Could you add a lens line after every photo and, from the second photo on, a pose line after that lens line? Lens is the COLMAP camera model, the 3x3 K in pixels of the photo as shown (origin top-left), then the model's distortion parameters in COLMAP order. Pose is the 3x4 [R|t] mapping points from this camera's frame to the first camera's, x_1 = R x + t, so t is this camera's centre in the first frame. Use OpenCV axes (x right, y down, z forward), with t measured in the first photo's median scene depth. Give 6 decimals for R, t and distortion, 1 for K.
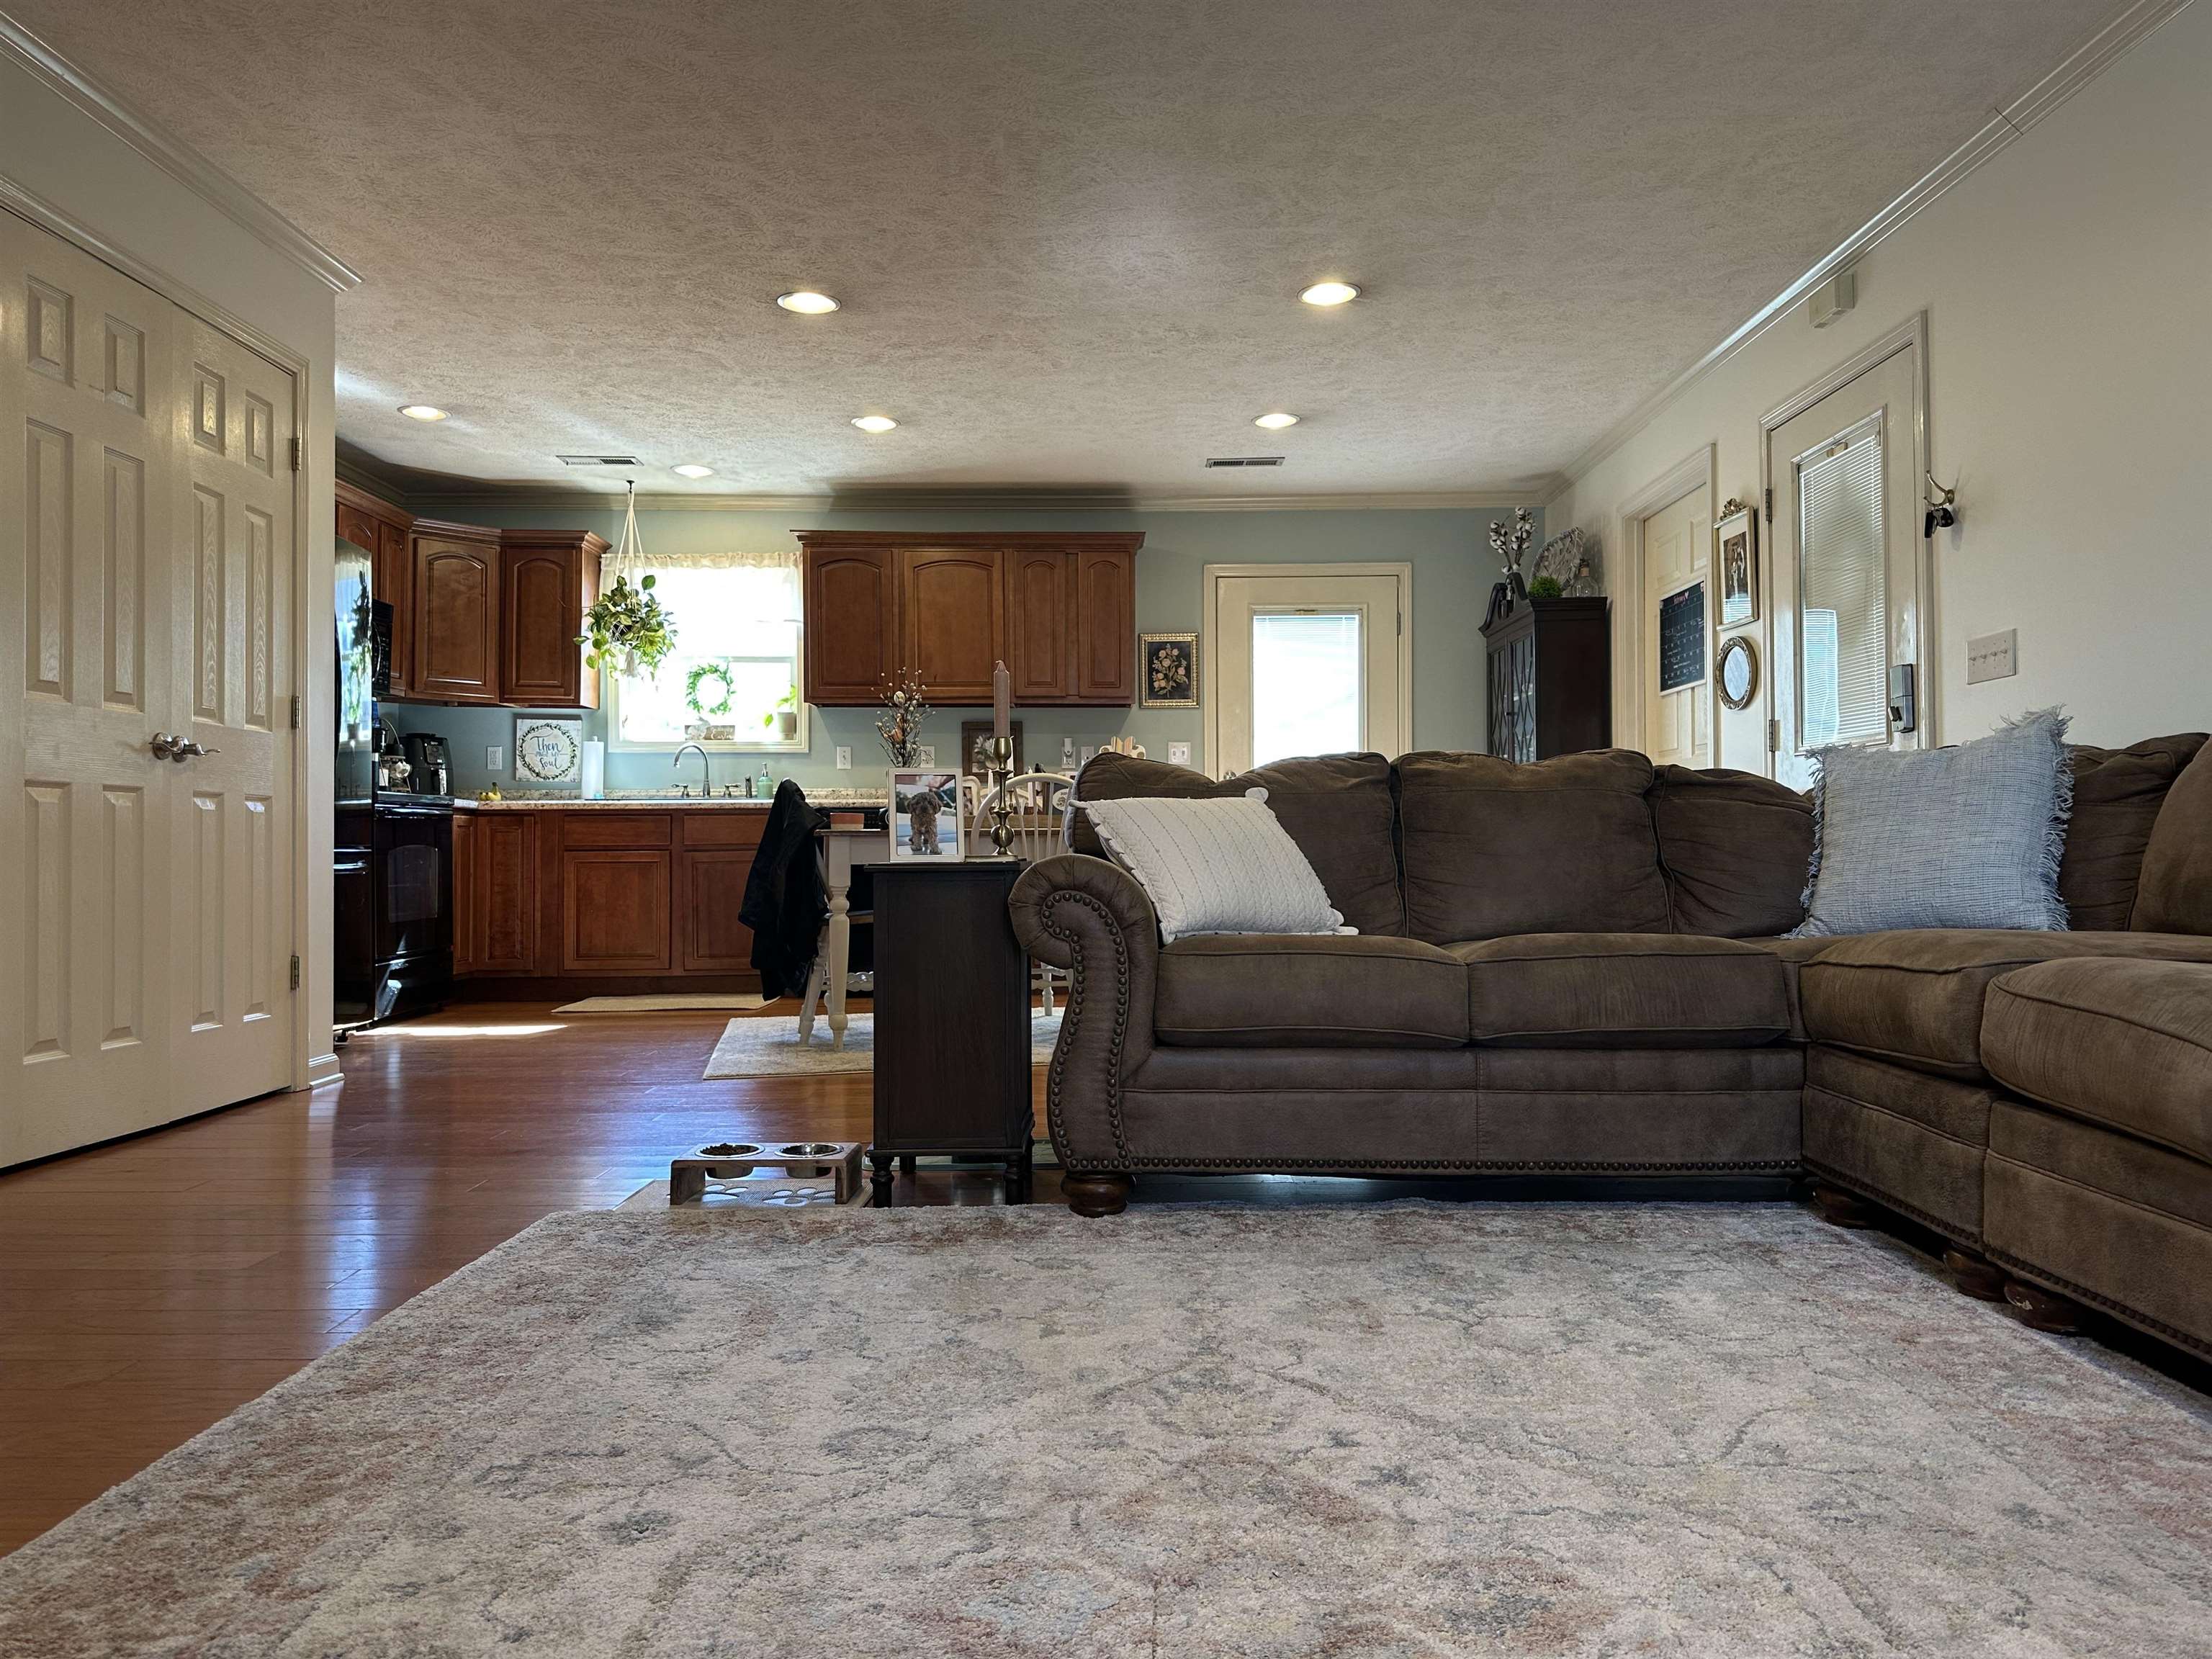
lens RADIAL K [[1549.8, 0, 1075.6], [0, 1549.8, 828.1], [0, 0, 1]] dist [0.077727, -0.129715]
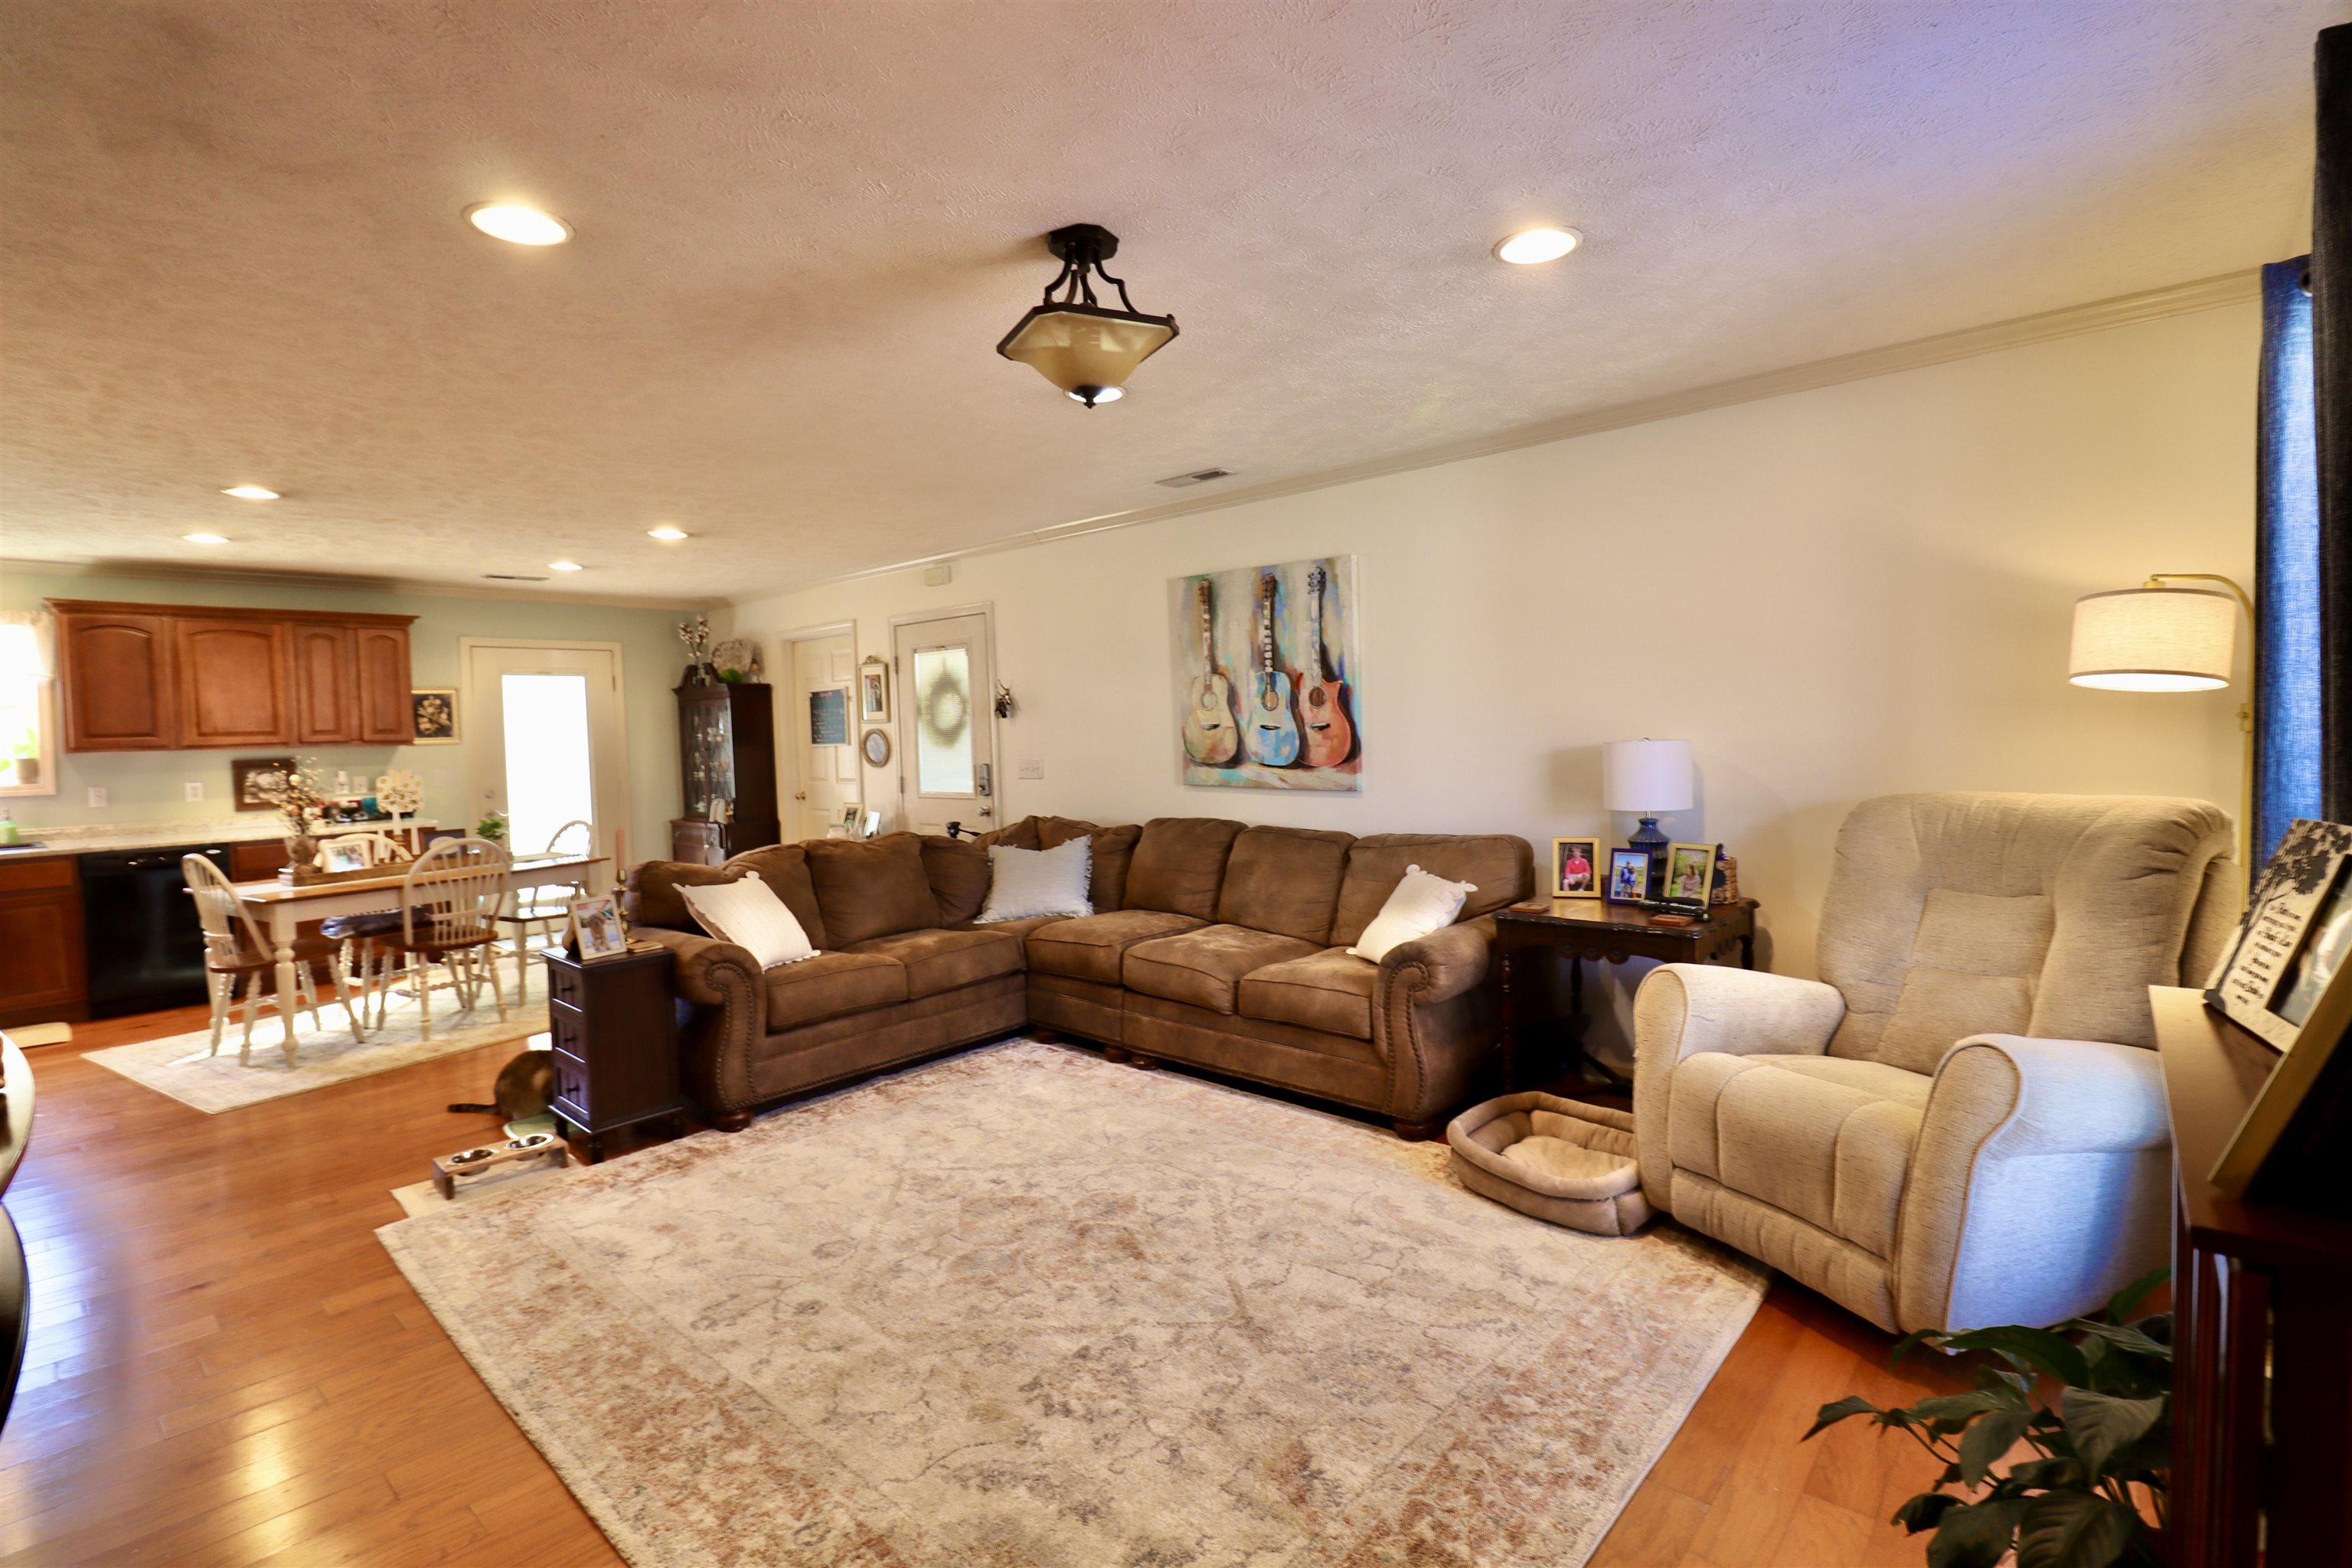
lens RADIAL K [[1086.5, 0, 1204.0], [0, 1086.5, 765.5], [0, 0, 1]] dist [-0.004030, -0.009816]
pose [[0.650639, -0.040493, 0.758307, -0.242563], [0.017669, 0.999114, 0.038192, -0.094485], [-0.759182, -0.011451, 0.650778, -0.113695]]
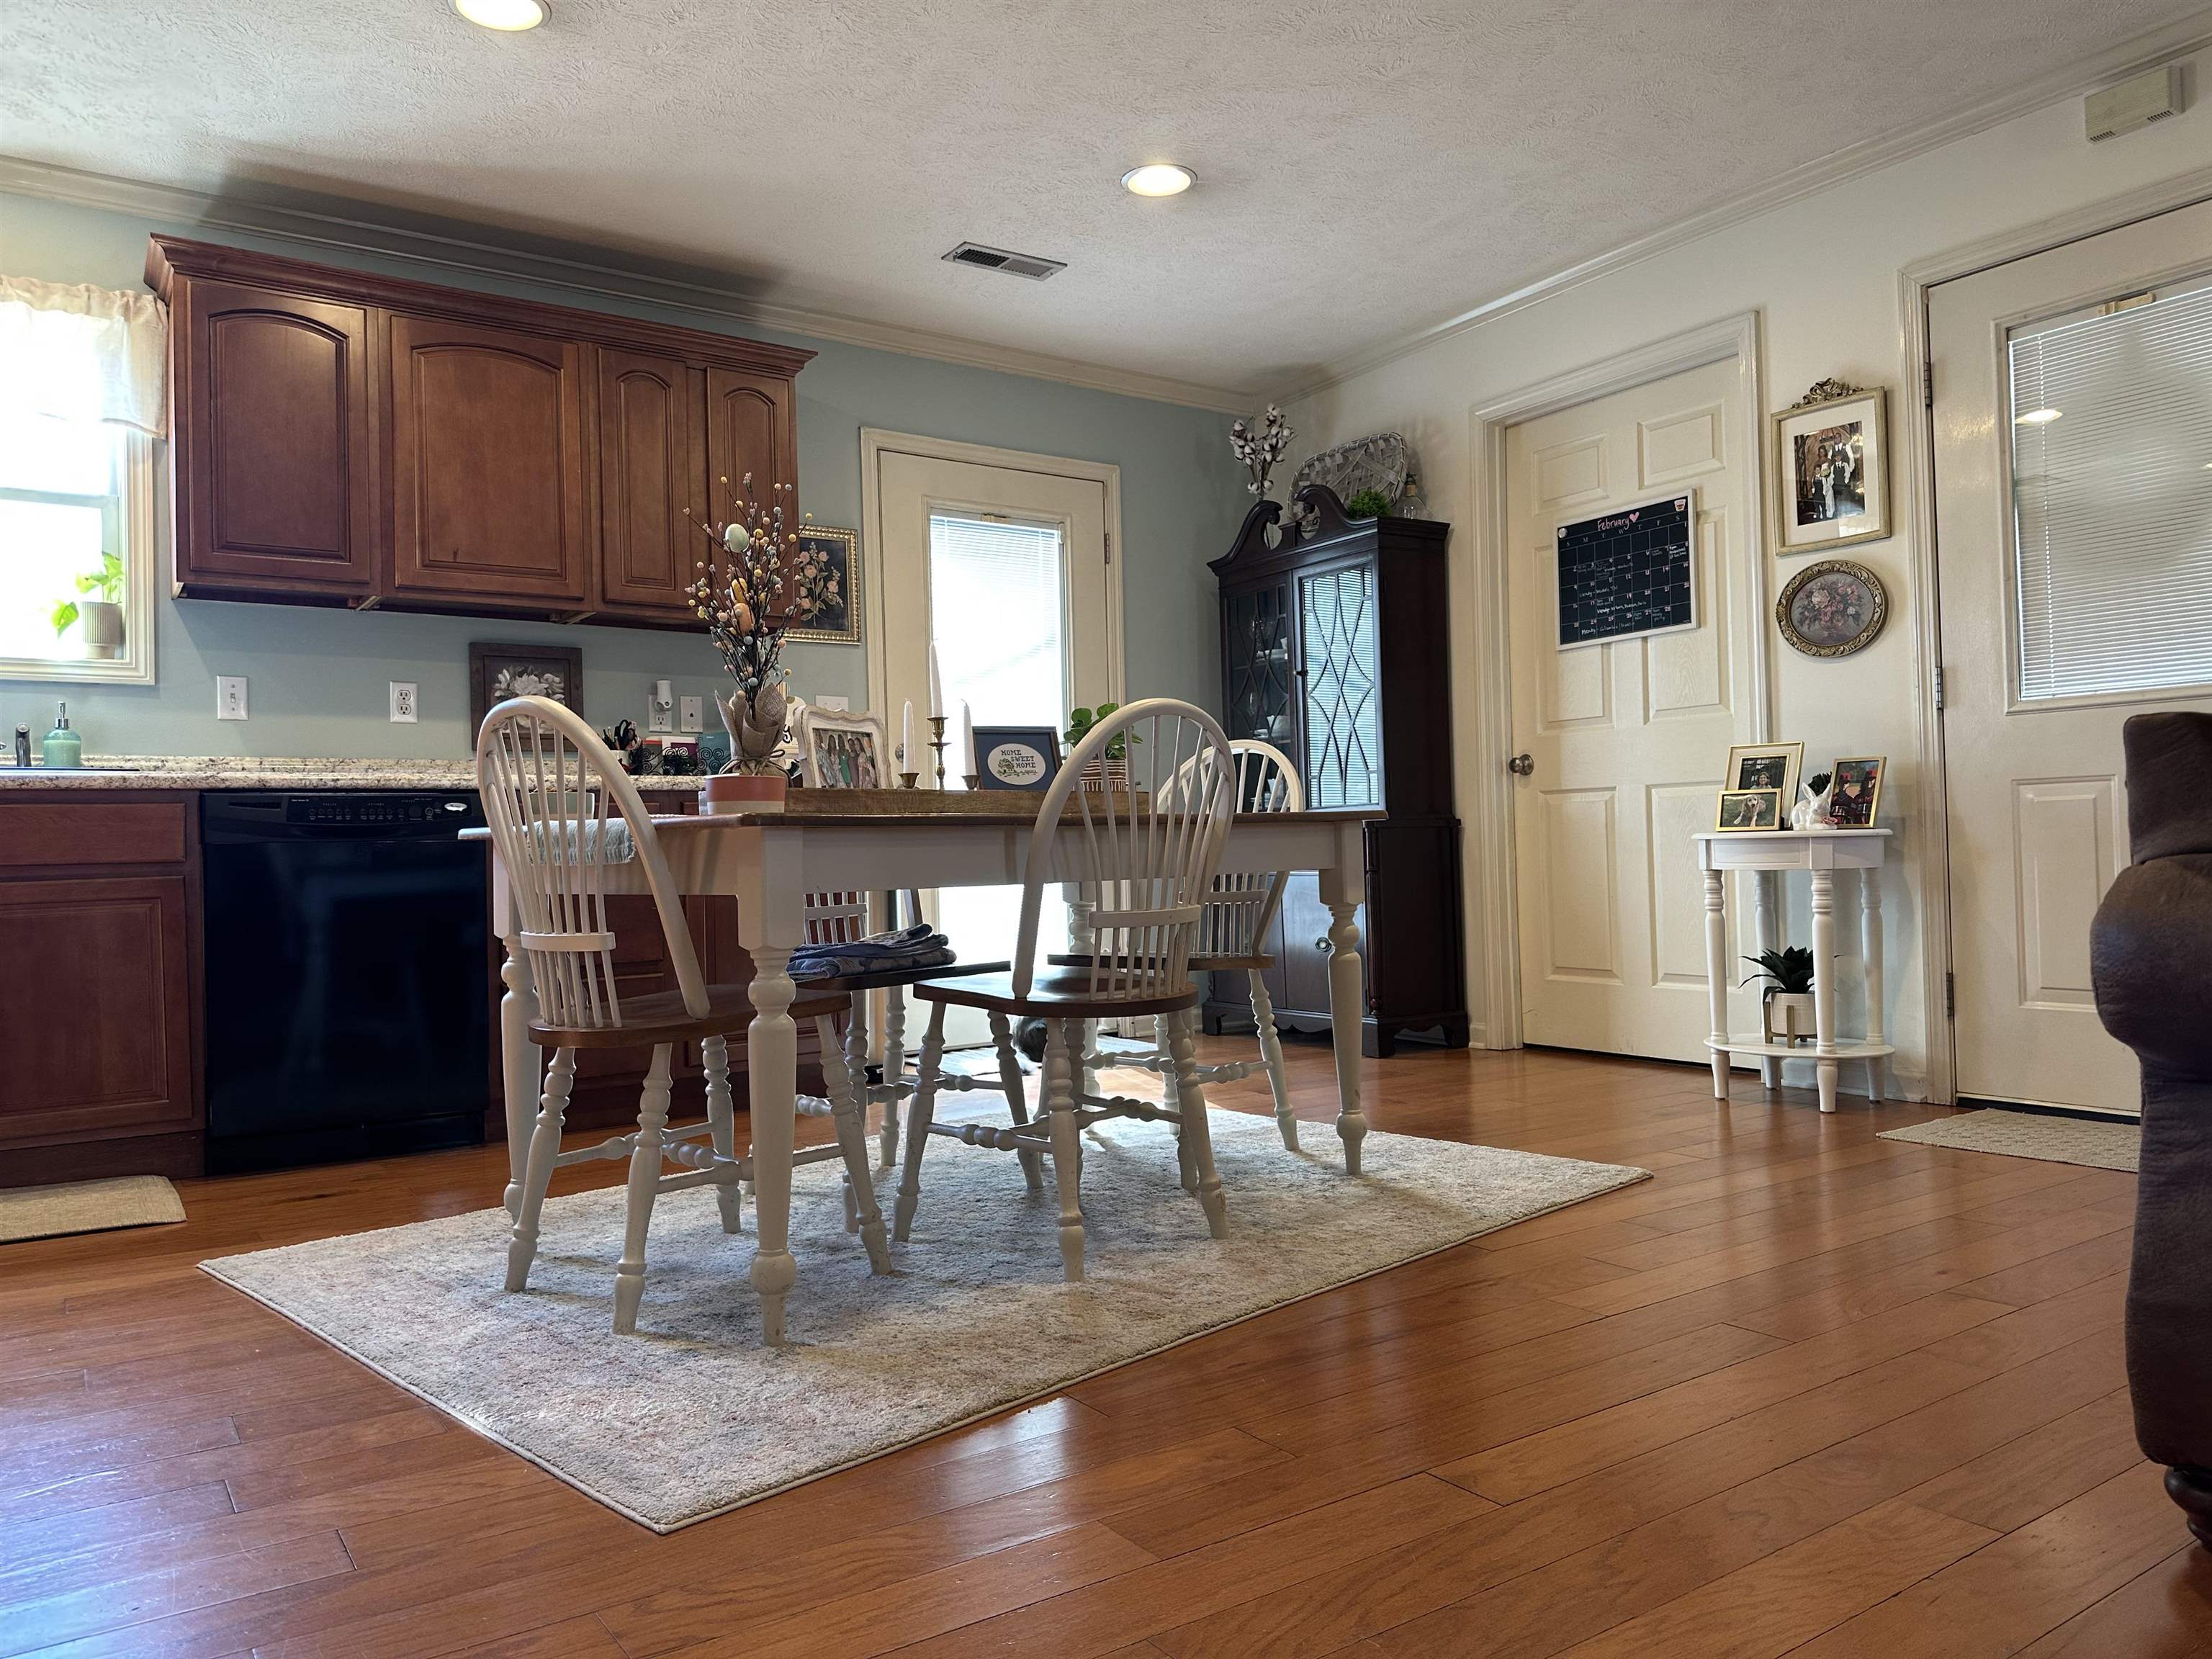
lens RADIAL K [[1565.4, 0, 1154.9], [0, 1565.4, 837.3], [0, 0, 1]] dist [0.087158, -0.129173]
pose [[0.815072, -0.011268, 0.579250, -0.232980], [0.014801, 0.999890, -0.001377, 0.007433], [-0.579171, 0.009696, 0.815149, 0.440543]]
